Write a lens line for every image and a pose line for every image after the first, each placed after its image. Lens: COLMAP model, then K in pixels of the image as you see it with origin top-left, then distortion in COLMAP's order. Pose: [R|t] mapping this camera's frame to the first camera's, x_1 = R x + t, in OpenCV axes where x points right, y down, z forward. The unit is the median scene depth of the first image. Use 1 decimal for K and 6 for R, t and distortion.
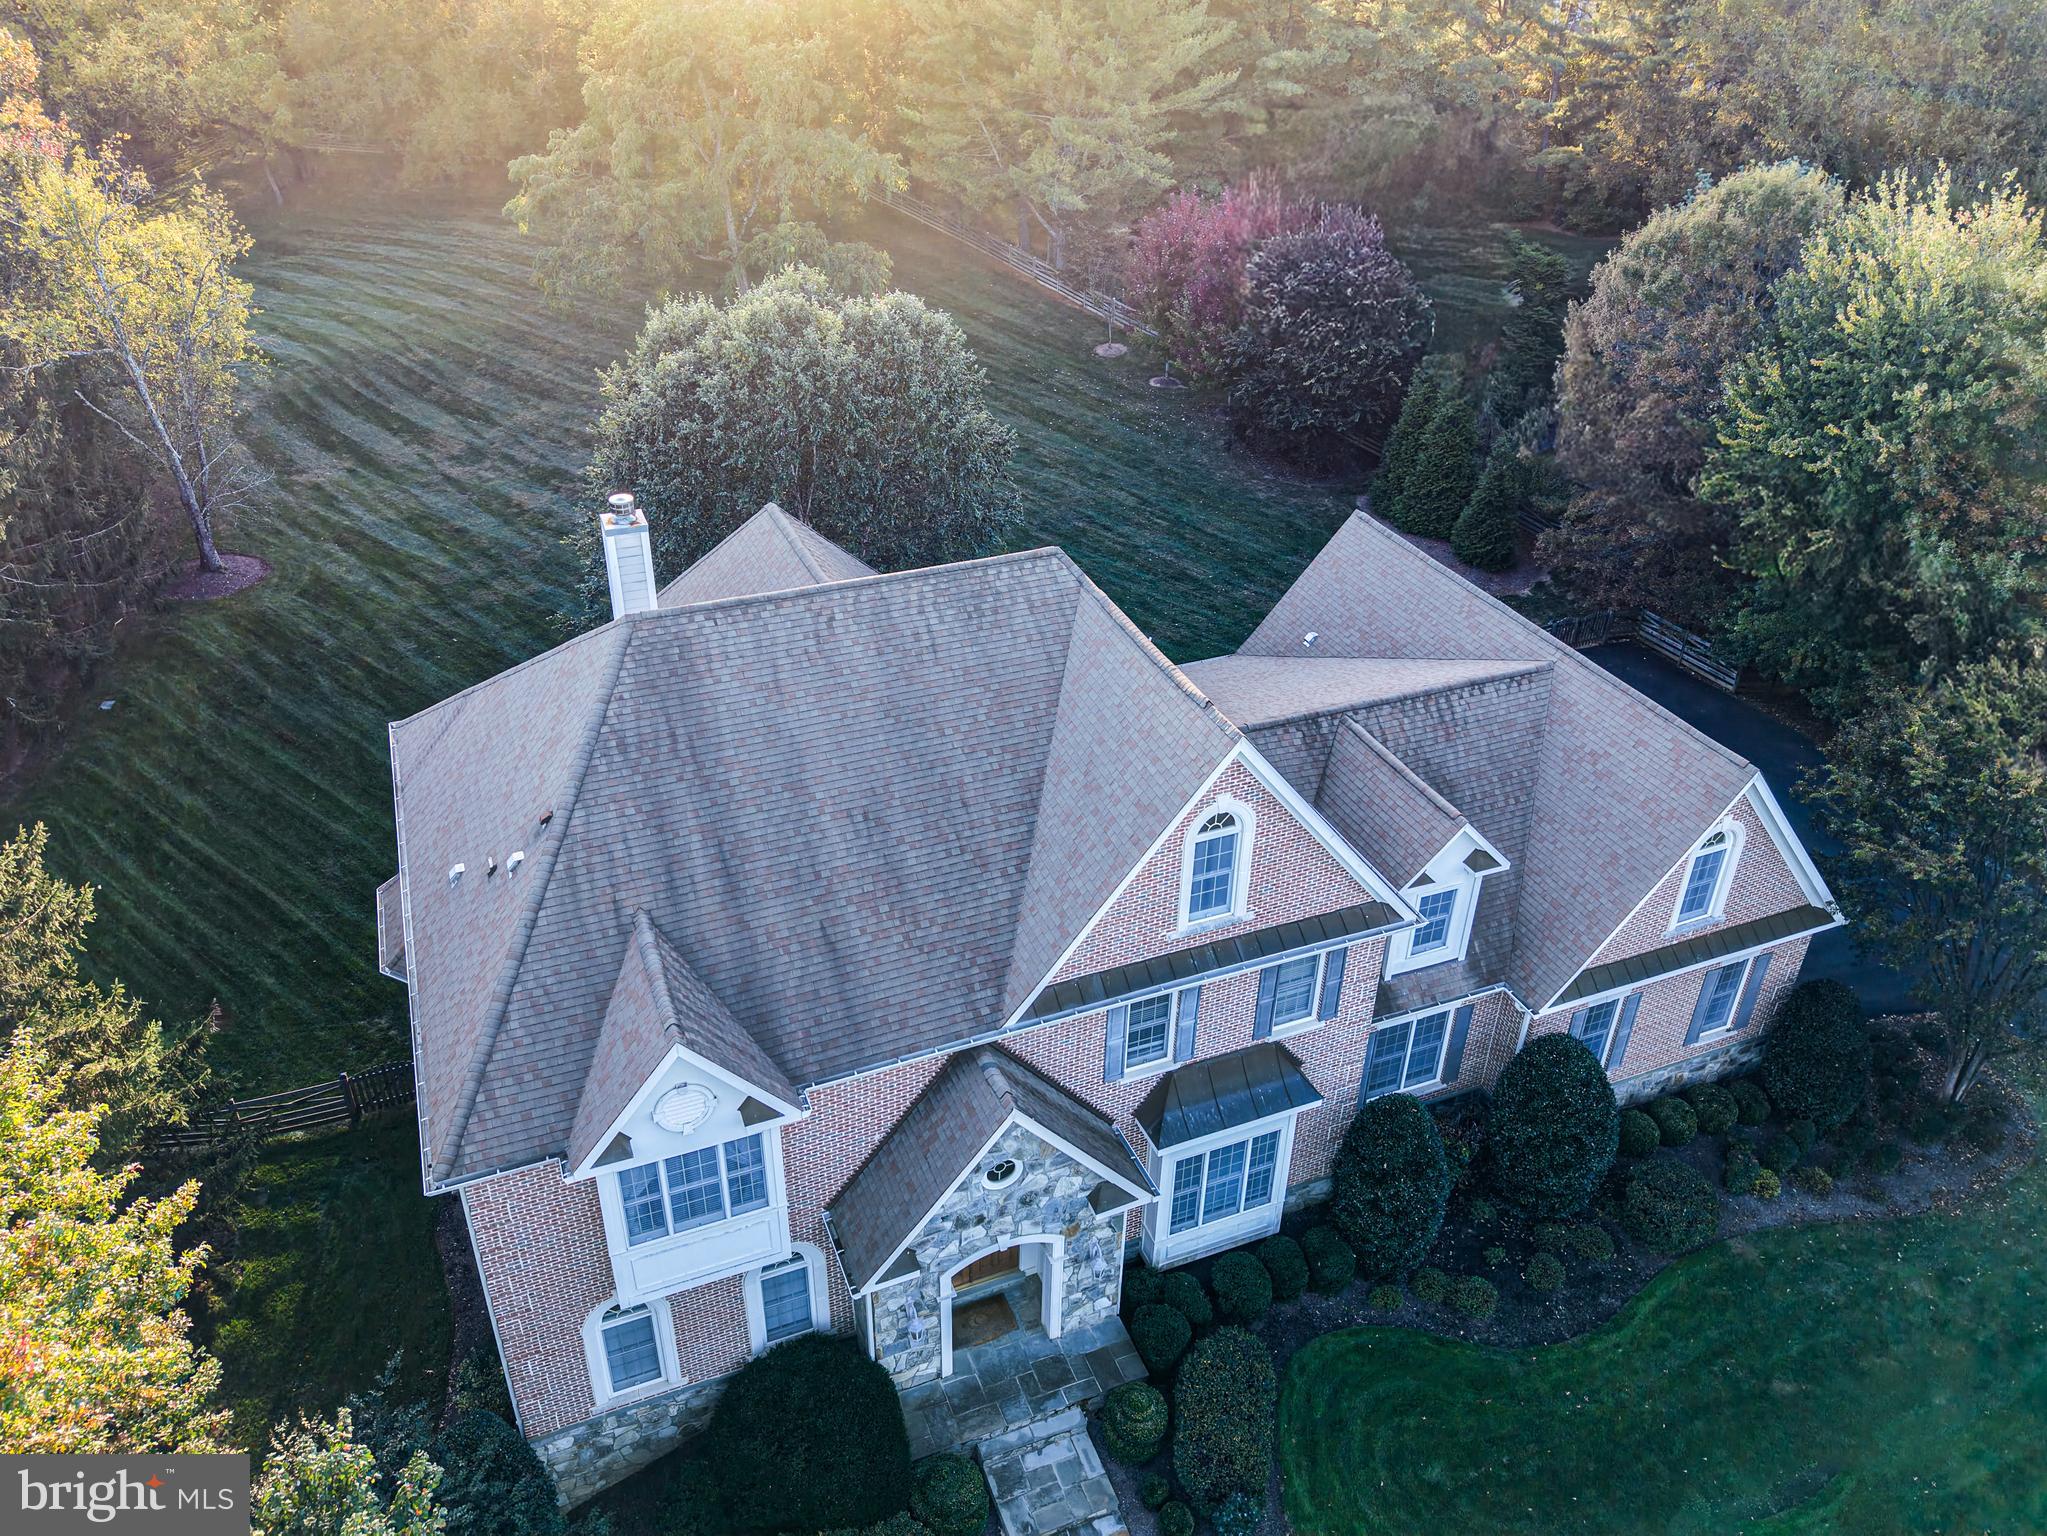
lens RADIAL K [[1419.4, 0, 1031.3], [0, 1419.4, 778.3], [0, 0, 1]] dist [0.022541, 0.002109]
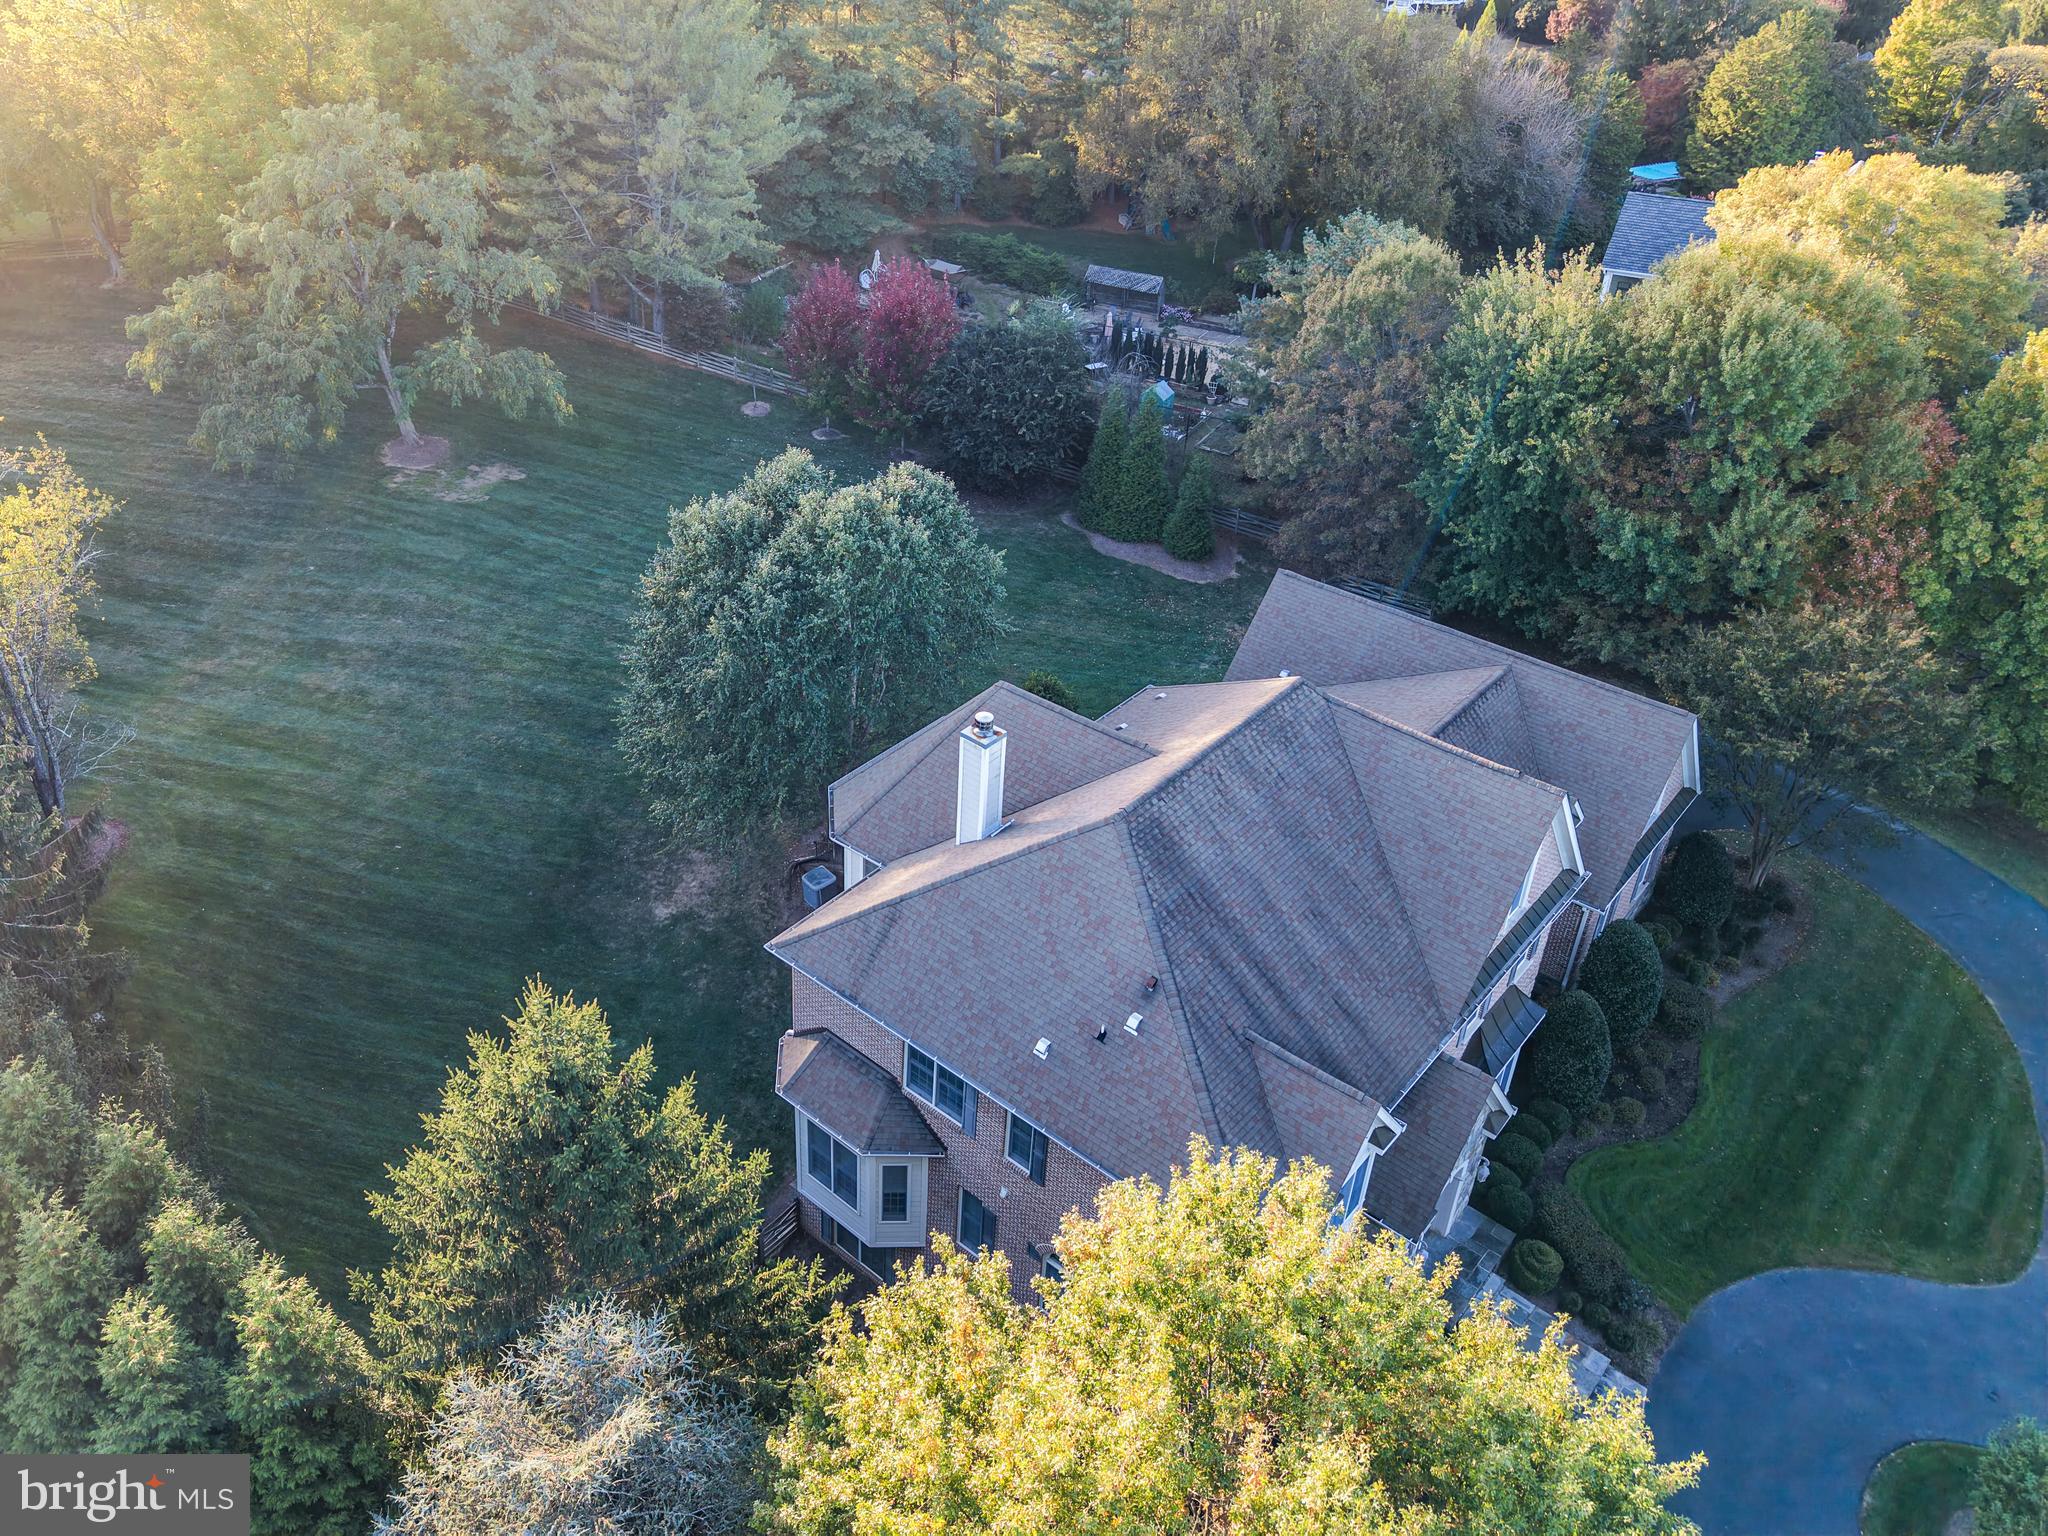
lens RADIAL K [[1420.1, 0, 1009.3], [0, 1420.1, 763.1], [0, 0, 1]] dist [0.022541, 0.002109]
pose [[0.902211, -0.244708, 0.355154, -0.332533], [0.237488, 0.969245, 0.064527, -0.108607], [-0.360021, 0.026128, 0.932578, -0.070544]]
